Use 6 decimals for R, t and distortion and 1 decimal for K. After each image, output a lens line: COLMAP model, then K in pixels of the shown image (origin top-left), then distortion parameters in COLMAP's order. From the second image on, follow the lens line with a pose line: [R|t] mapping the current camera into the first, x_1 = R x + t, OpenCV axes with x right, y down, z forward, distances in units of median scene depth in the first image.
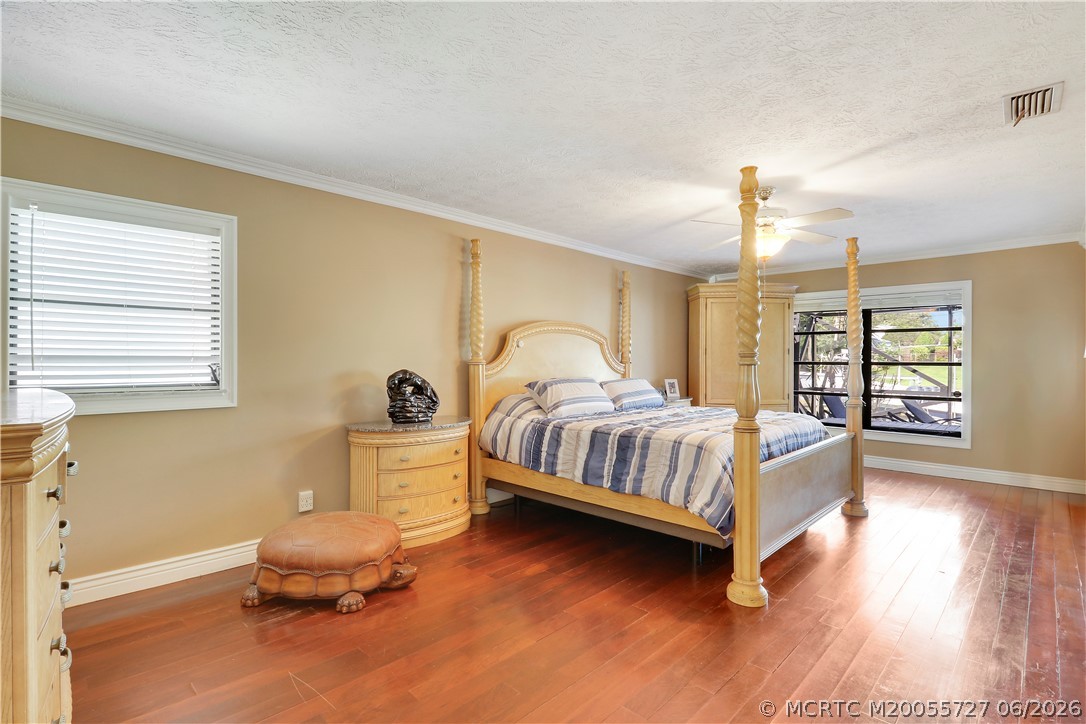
lens RADIAL K [[508.0, 0, 552.3], [0, 508.0, 365.6], [0, 0, 1]] dist [-0.001879, -0.010081]
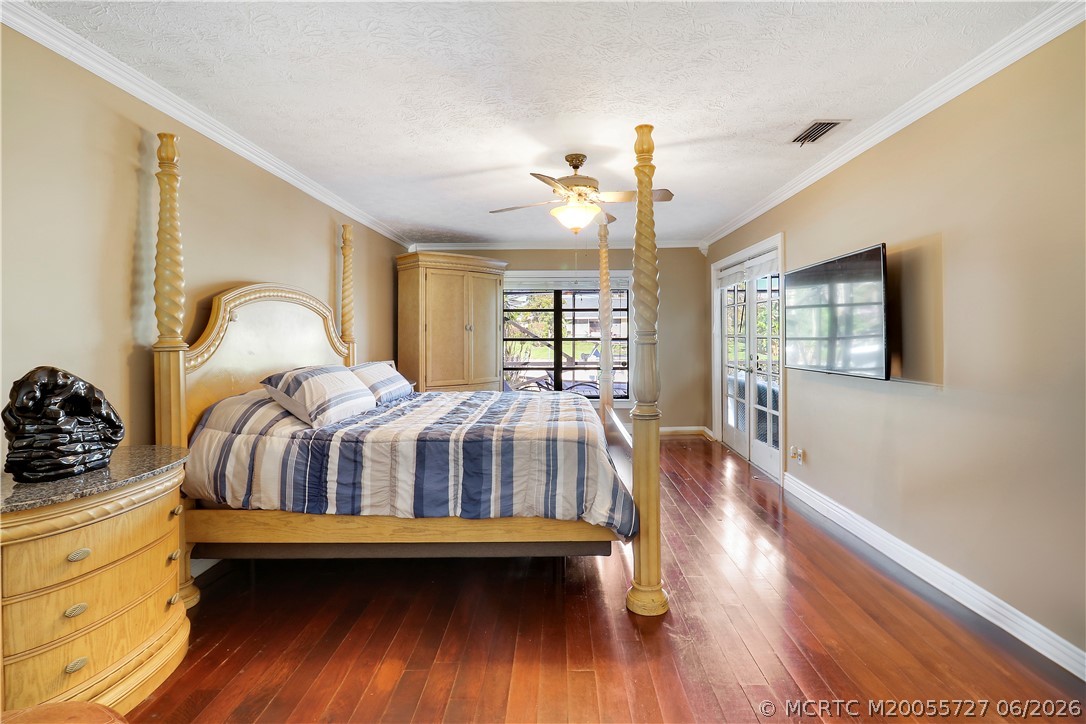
lens RADIAL K [[523.4, 0, 553.6], [0, 523.4, 334.4], [0, 0, 1]] dist [0.003418, -0.009290]
pose [[0.734393, -0.005629, 0.678701, -0.272521], [0.015550, 0.999843, -0.008534, -0.010321], [-0.678546, 0.016821, 0.734365, 0.318652]]
